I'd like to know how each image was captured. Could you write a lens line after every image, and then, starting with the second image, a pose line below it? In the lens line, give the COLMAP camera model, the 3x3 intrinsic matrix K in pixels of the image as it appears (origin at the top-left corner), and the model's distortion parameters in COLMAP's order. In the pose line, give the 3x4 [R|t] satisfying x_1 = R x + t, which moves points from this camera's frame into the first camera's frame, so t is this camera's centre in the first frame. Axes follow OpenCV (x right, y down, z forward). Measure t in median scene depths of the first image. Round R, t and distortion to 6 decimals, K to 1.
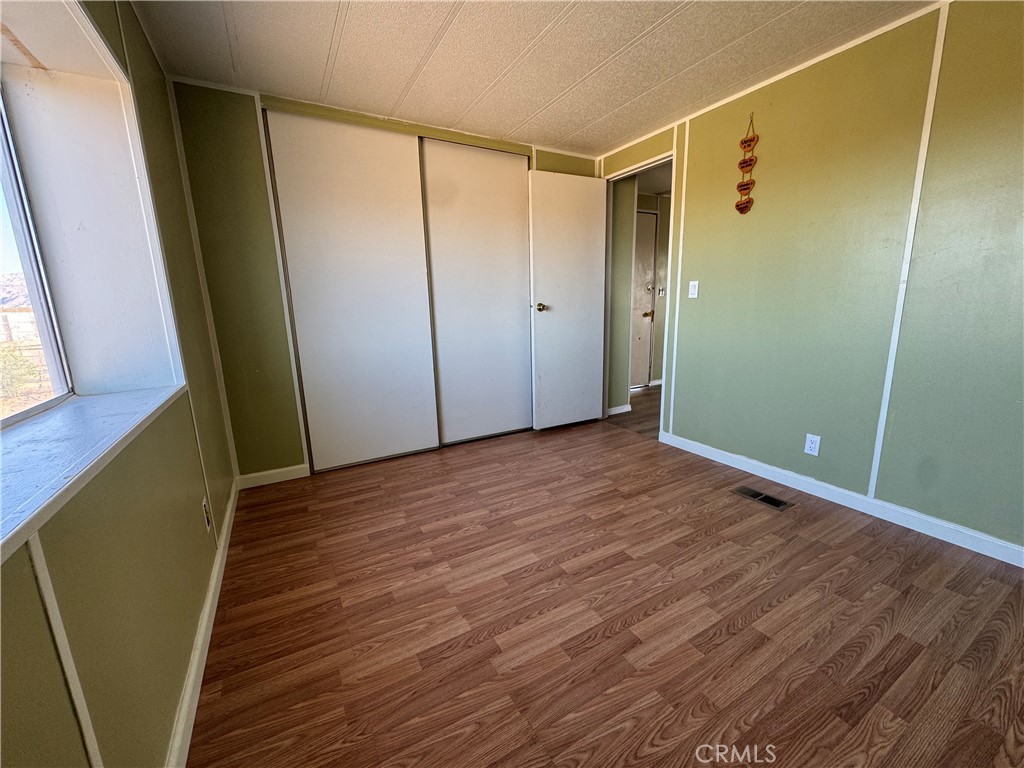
lens RADIAL K [[409.5, 0, 512.0], [0, 409.5, 384.6], [0, 0, 1]] dist [-0.005033, 0.000600]
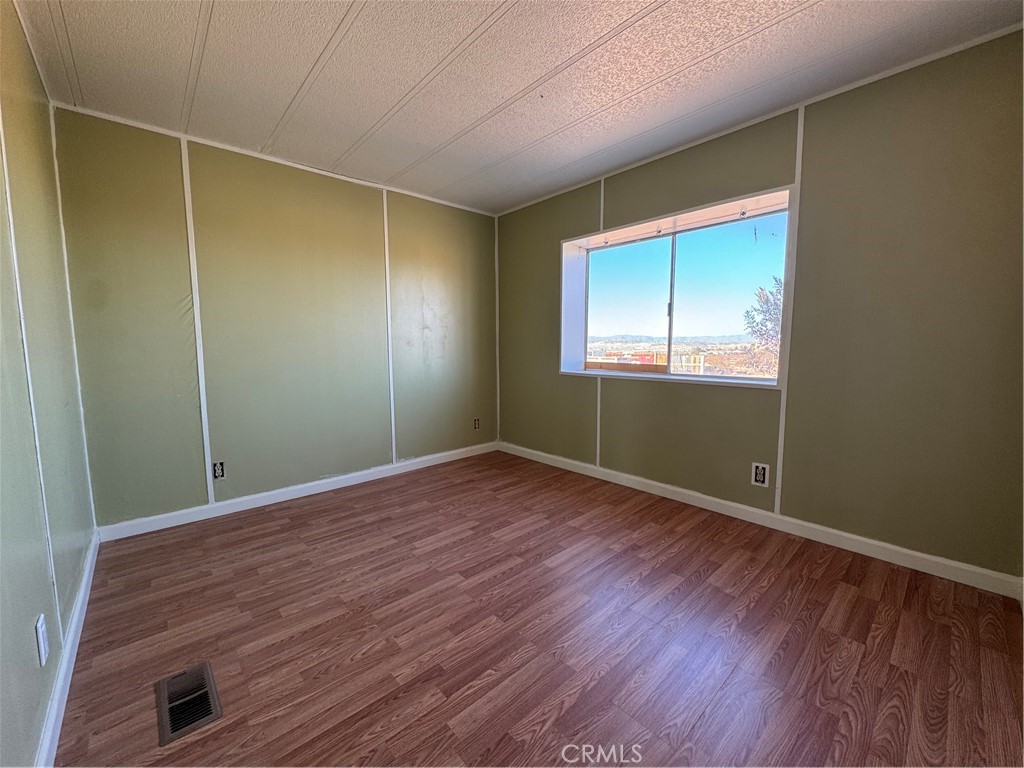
lens RADIAL K [[409.5, 0, 512.7], [0, 409.5, 382.7], [0, 0, 1]] dist [-0.005033, 0.000600]
pose [[-0.975737, 0.050061, -0.213146, 0.356957], [-0.014888, 0.956086, 0.292707, -0.364578], [0.218439, 0.288778, -0.932143, 1.865531]]
